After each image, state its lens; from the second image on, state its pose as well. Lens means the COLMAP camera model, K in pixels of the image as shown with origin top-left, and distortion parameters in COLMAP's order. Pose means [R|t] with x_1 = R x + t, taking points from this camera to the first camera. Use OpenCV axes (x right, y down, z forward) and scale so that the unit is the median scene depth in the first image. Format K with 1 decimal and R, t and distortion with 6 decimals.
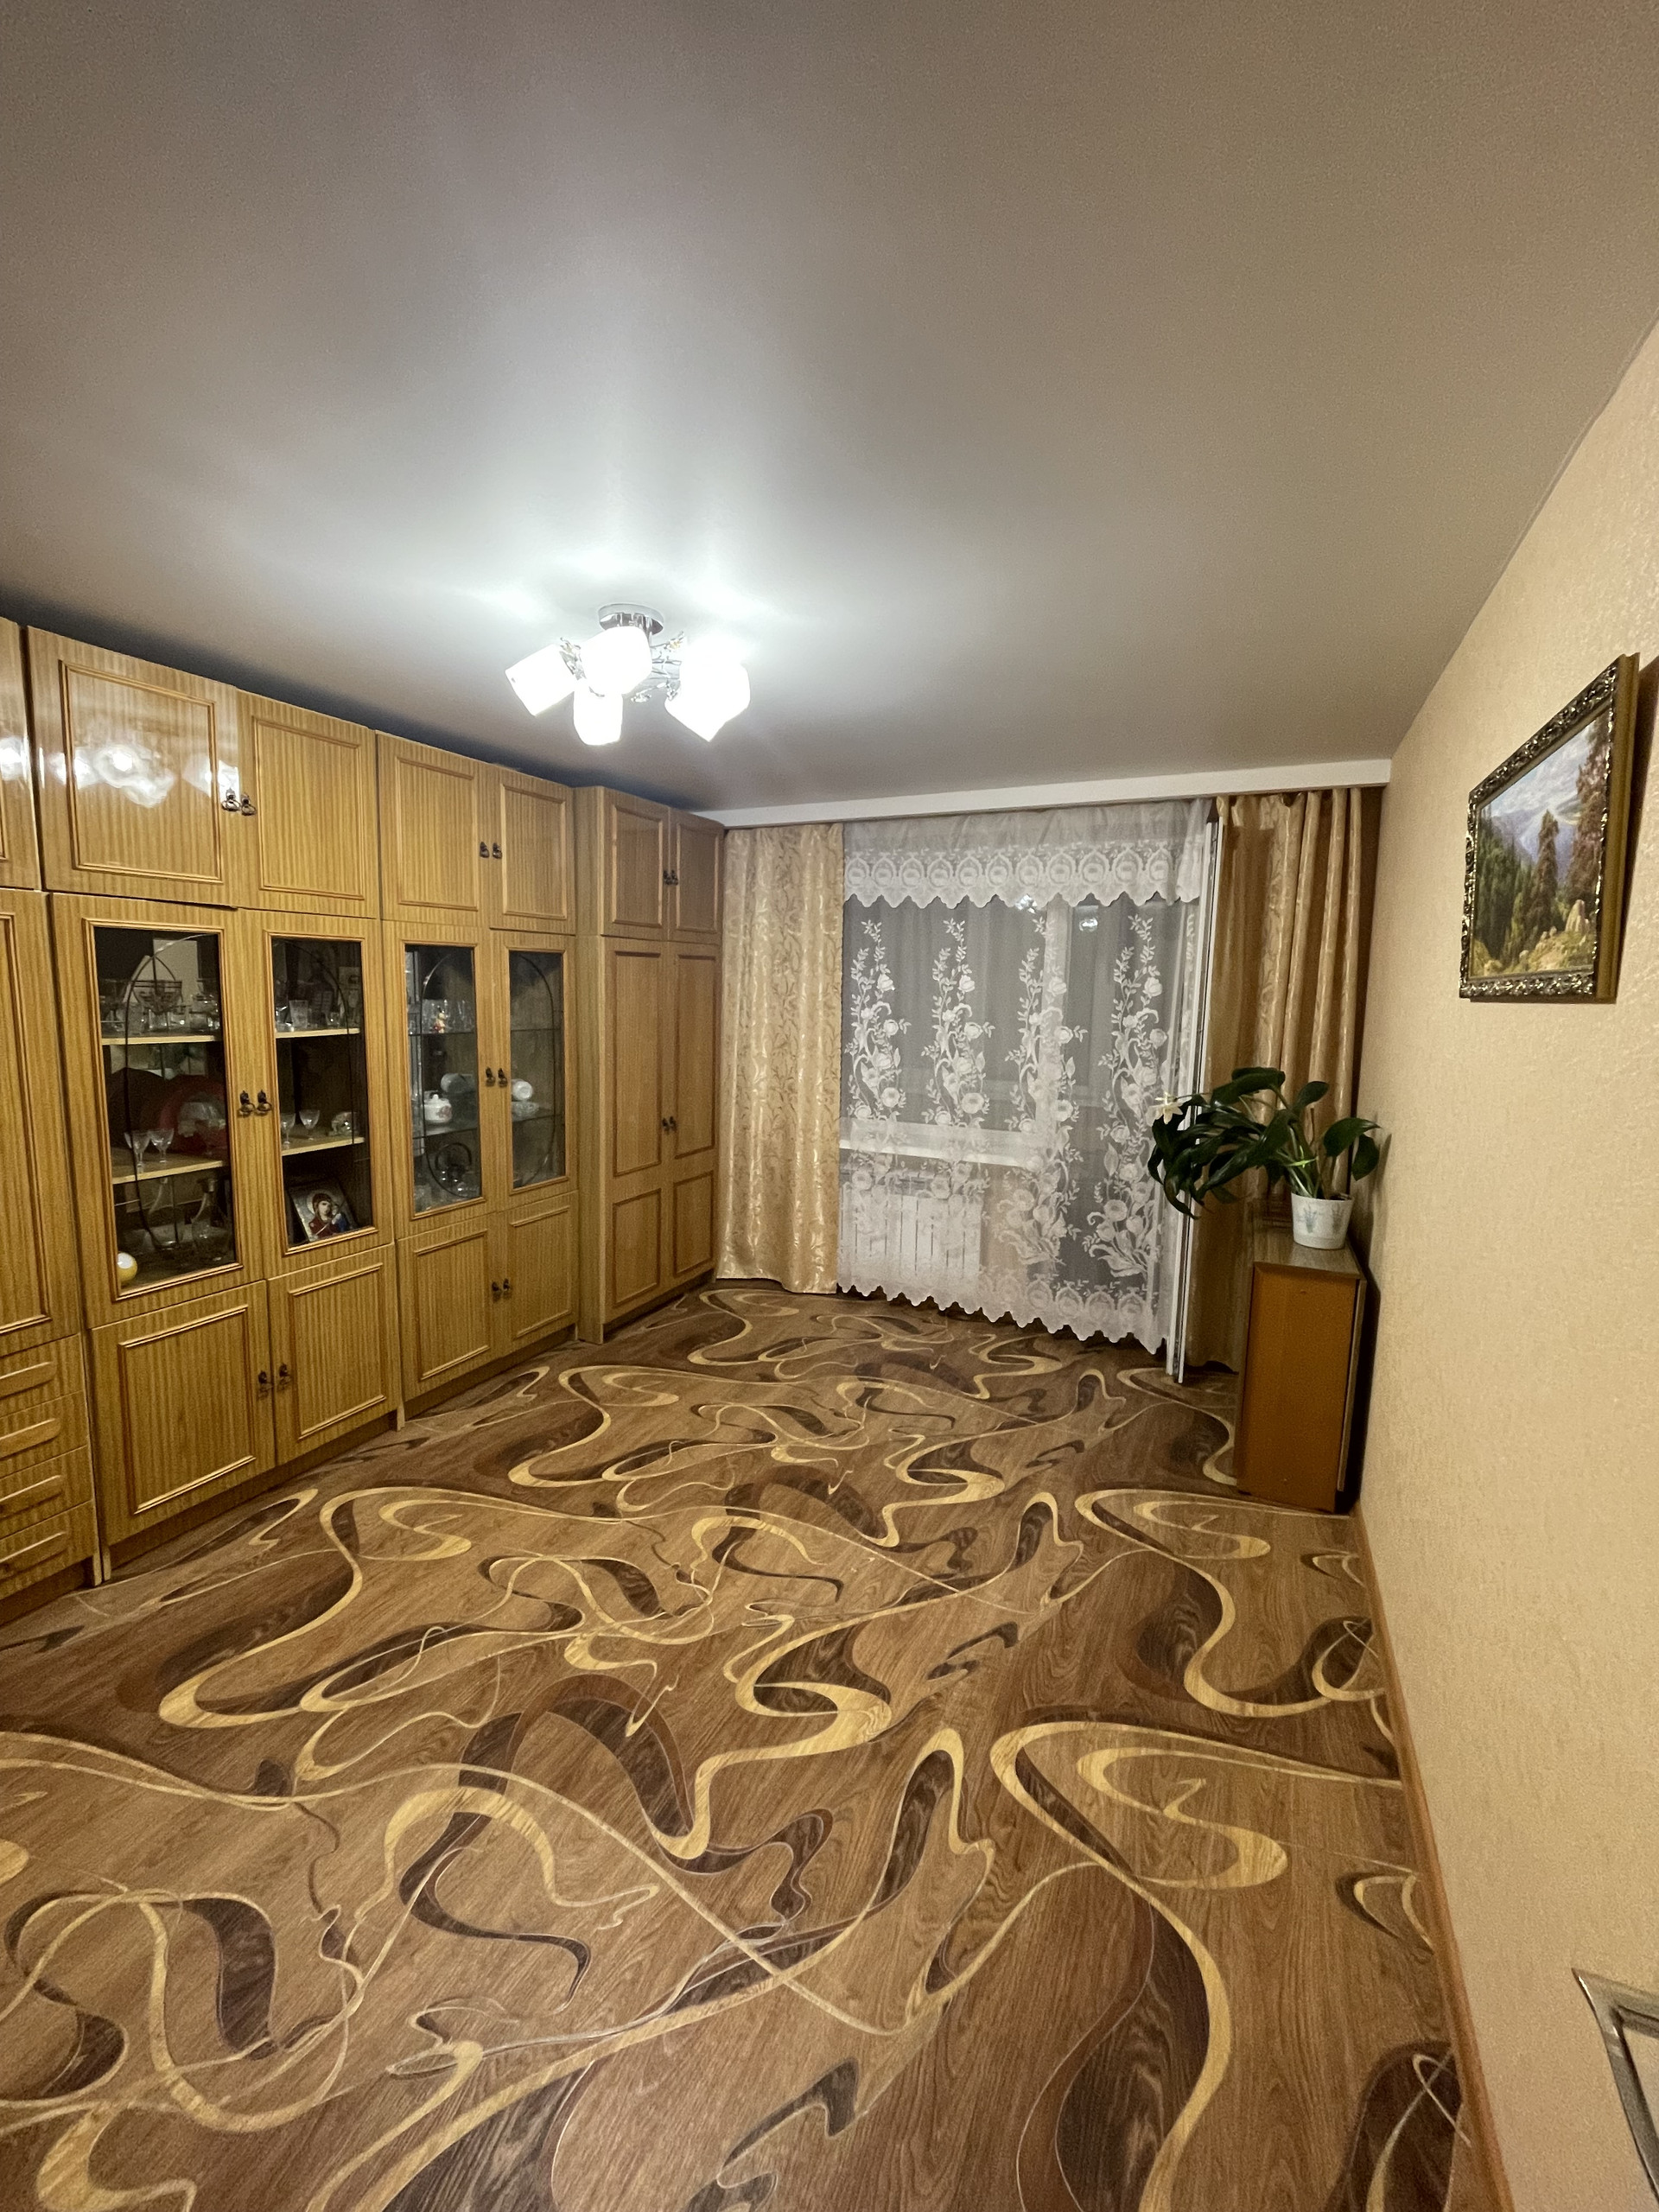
lens RADIAL K [[891.1, 0, 827.0], [0, 891.1, 1090.1], [0, 0, 1]] dist [-0.001602, -0.000262]
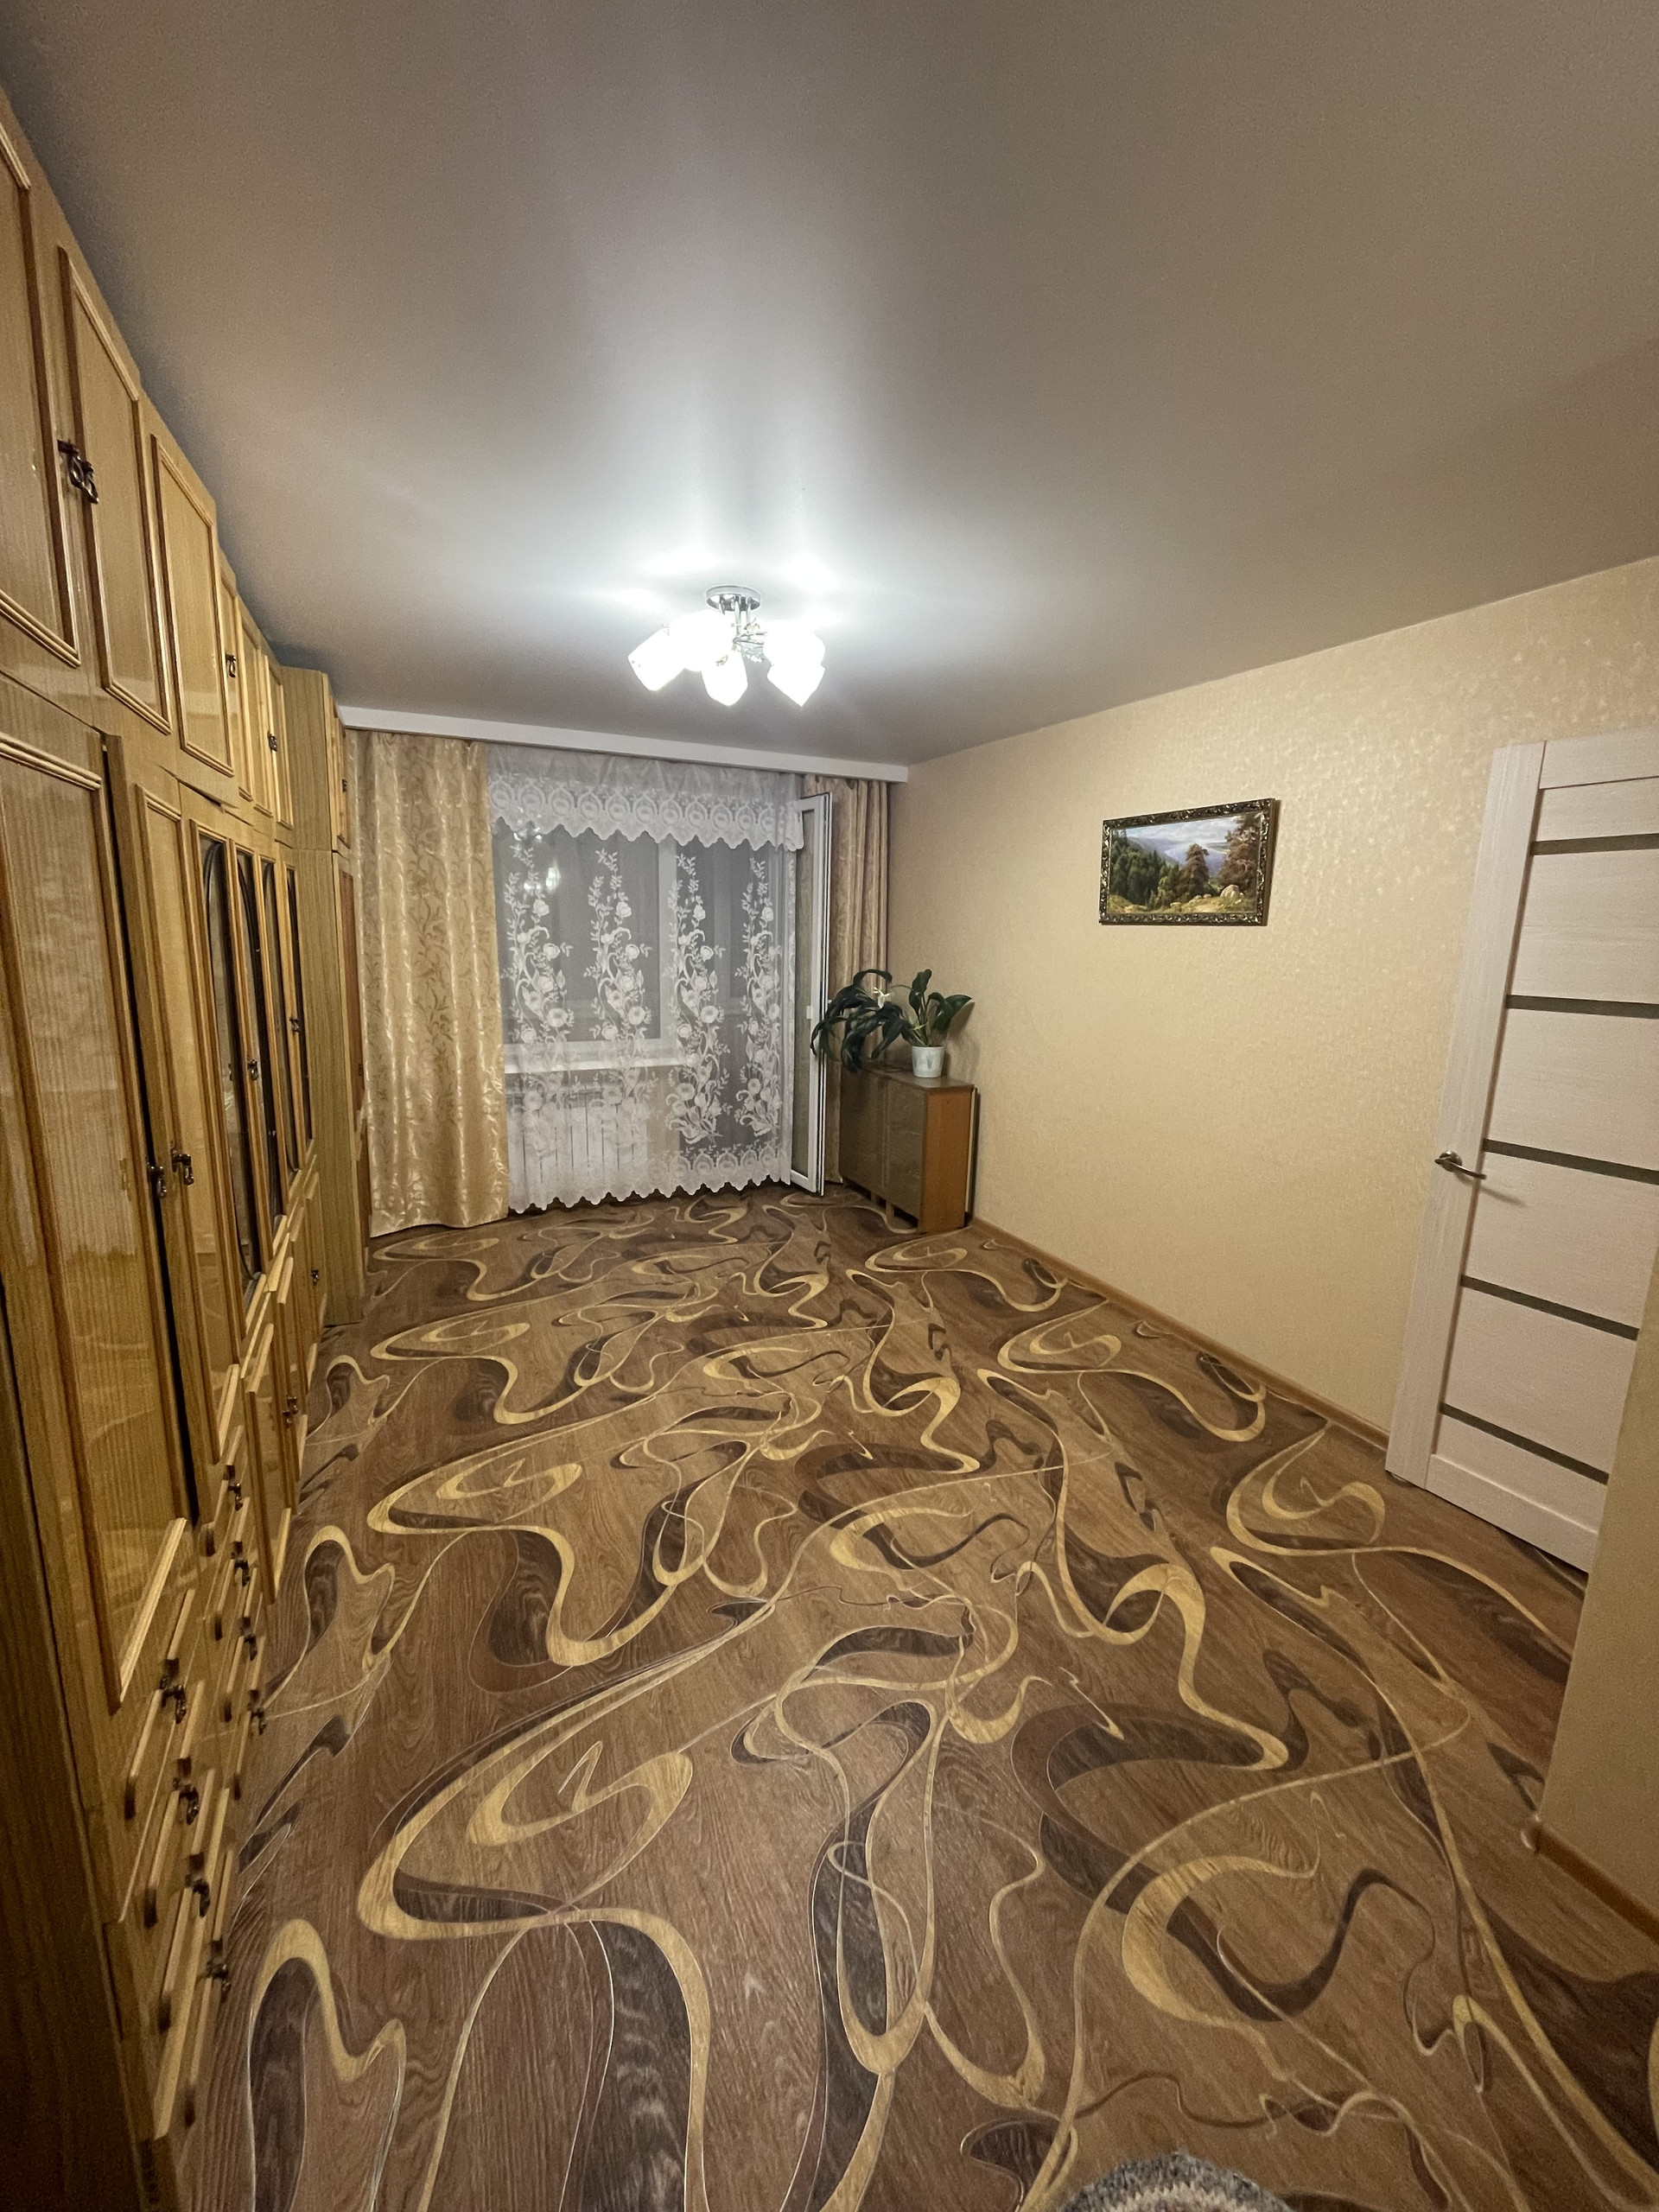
lens RADIAL K [[891.1, 0, 830.9], [0, 891.1, 1096.0], [0, 0, 1]] dist [-0.001602, -0.000262]
pose [[0.626652, -0.153003, 0.764132, -0.834493], [0.081328, 0.988023, 0.131137, -0.018901], [-0.775044, -0.020032, 0.631590, 0.116307]]
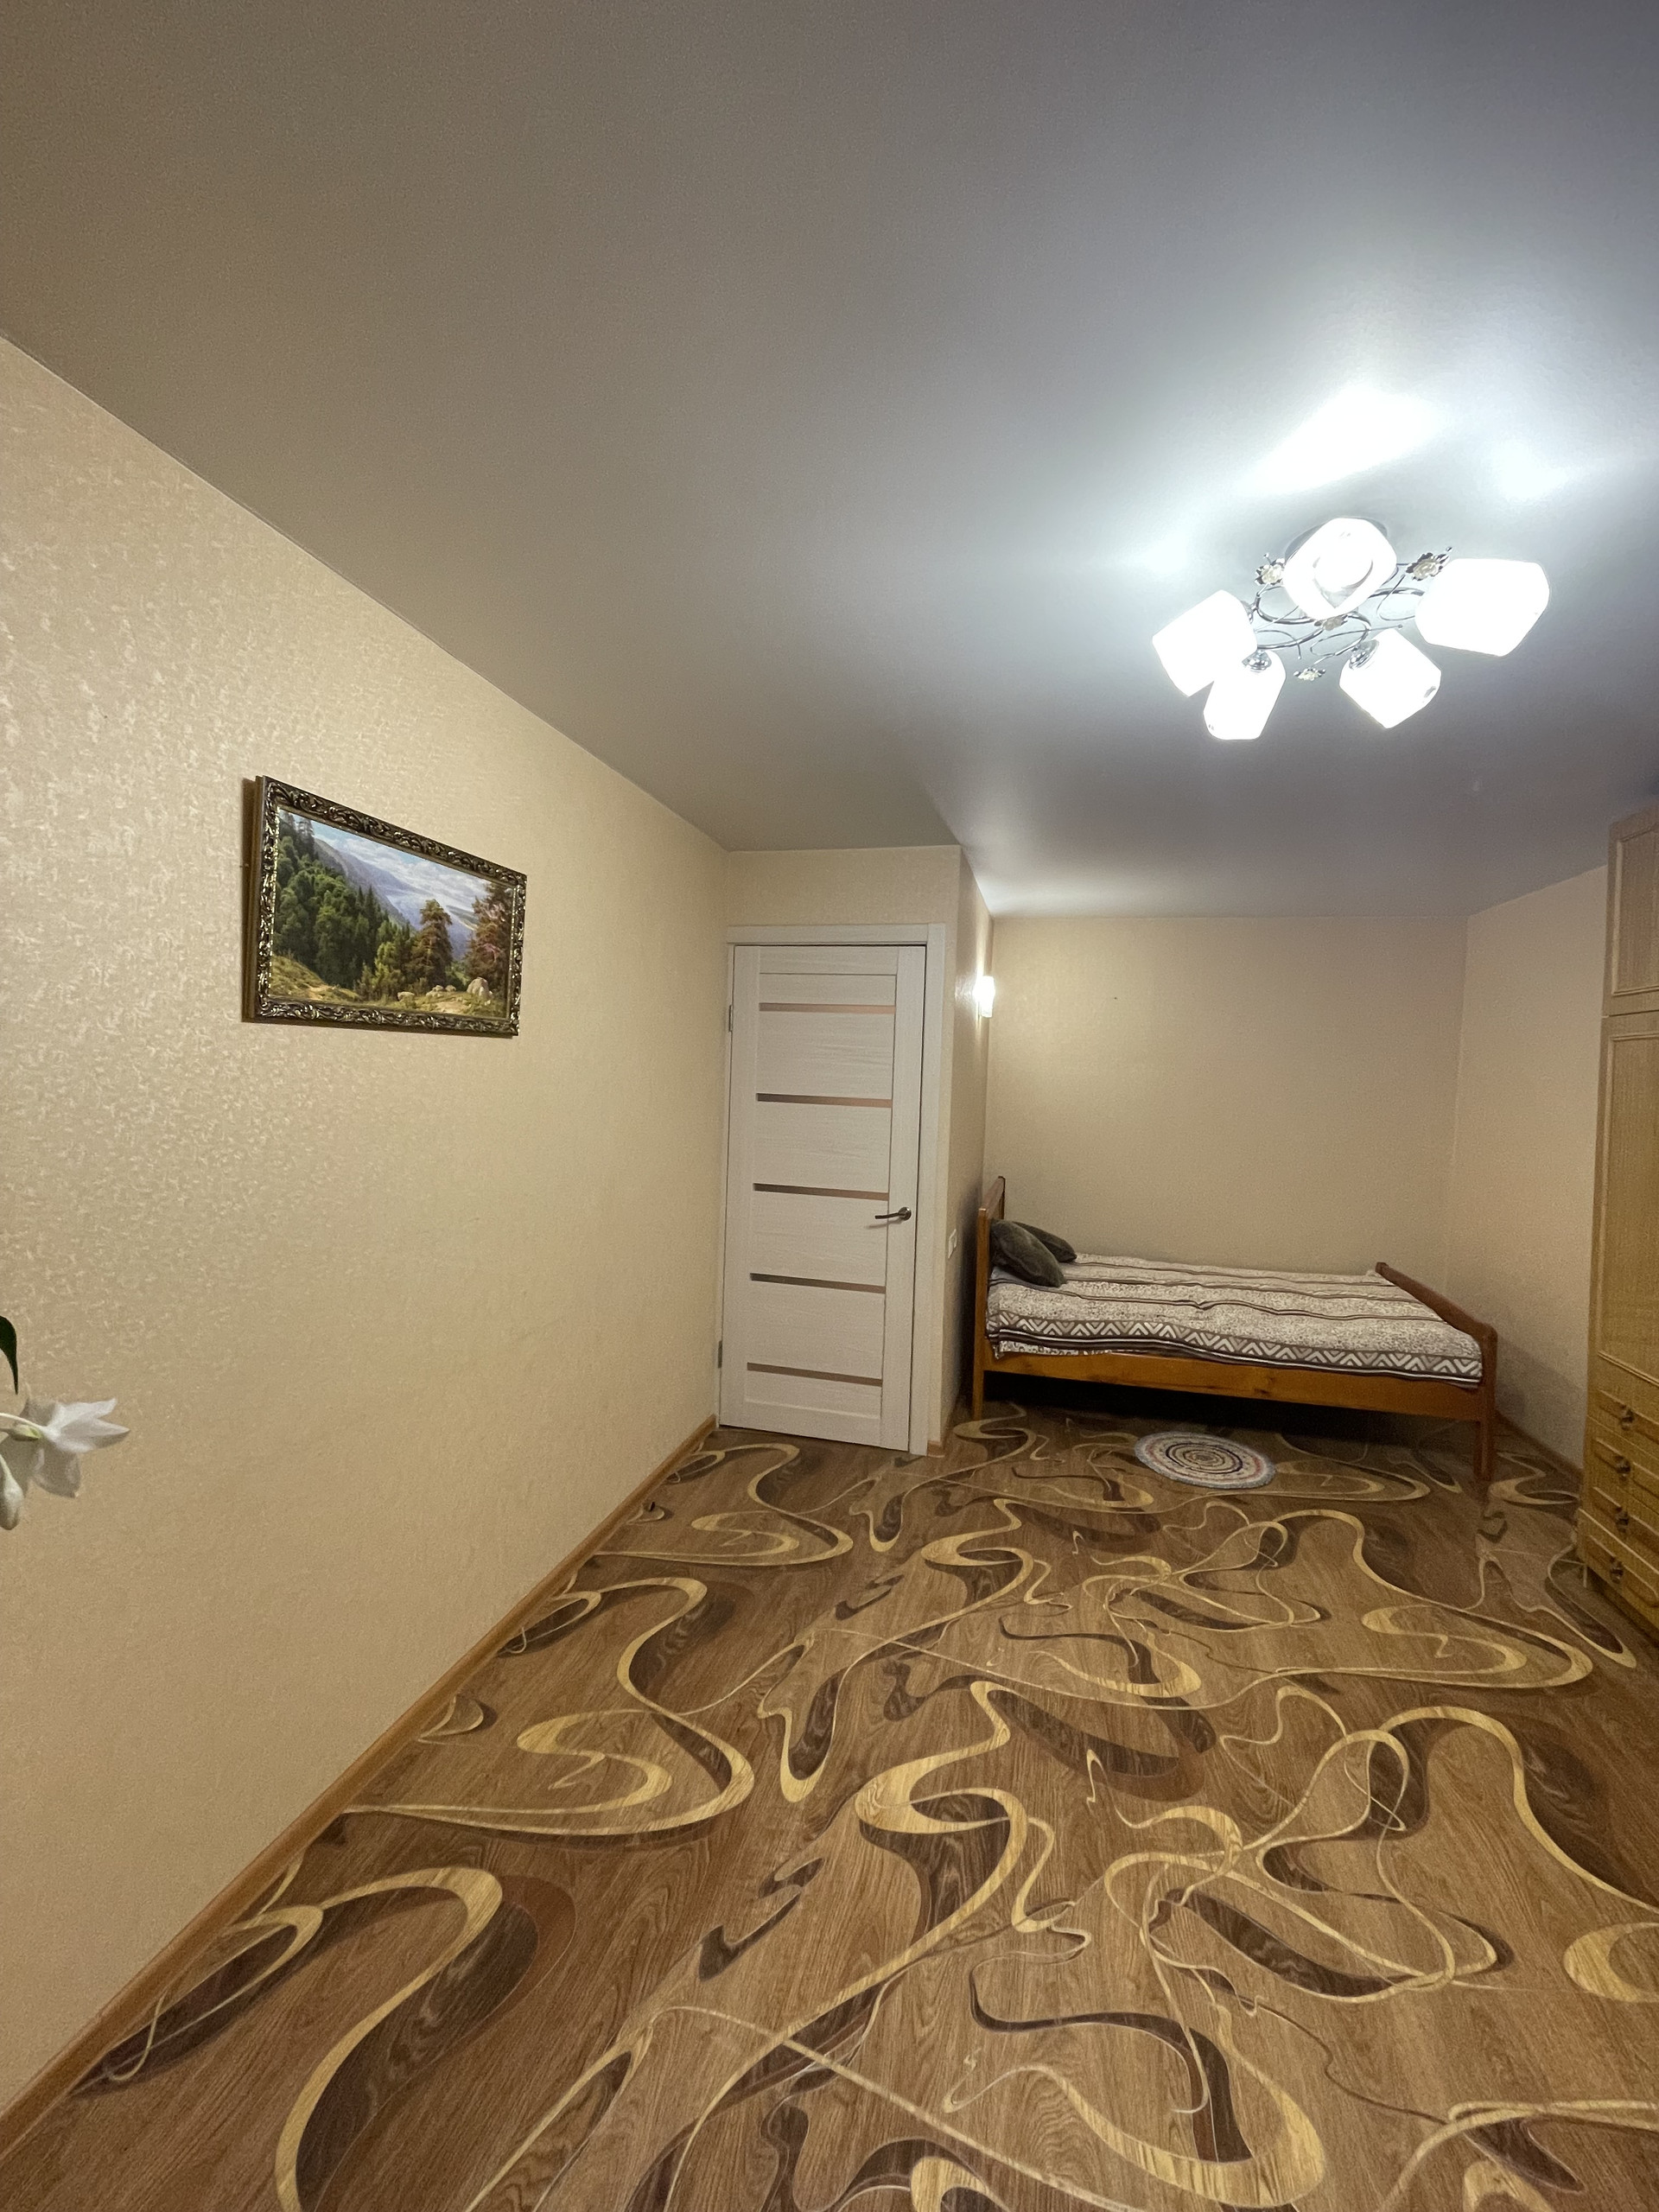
lens RADIAL K [[891.1, 0, 835.7], [0, 891.1, 1093.5], [0, 0, 1]] dist [-0.001602, -0.000262]
pose [[-0.977544, -0.046141, -0.205617, 0.222325], [-0.074543, 0.988363, 0.132601, -0.118497], [0.197106, 0.144950, -0.969607, 1.244922]]
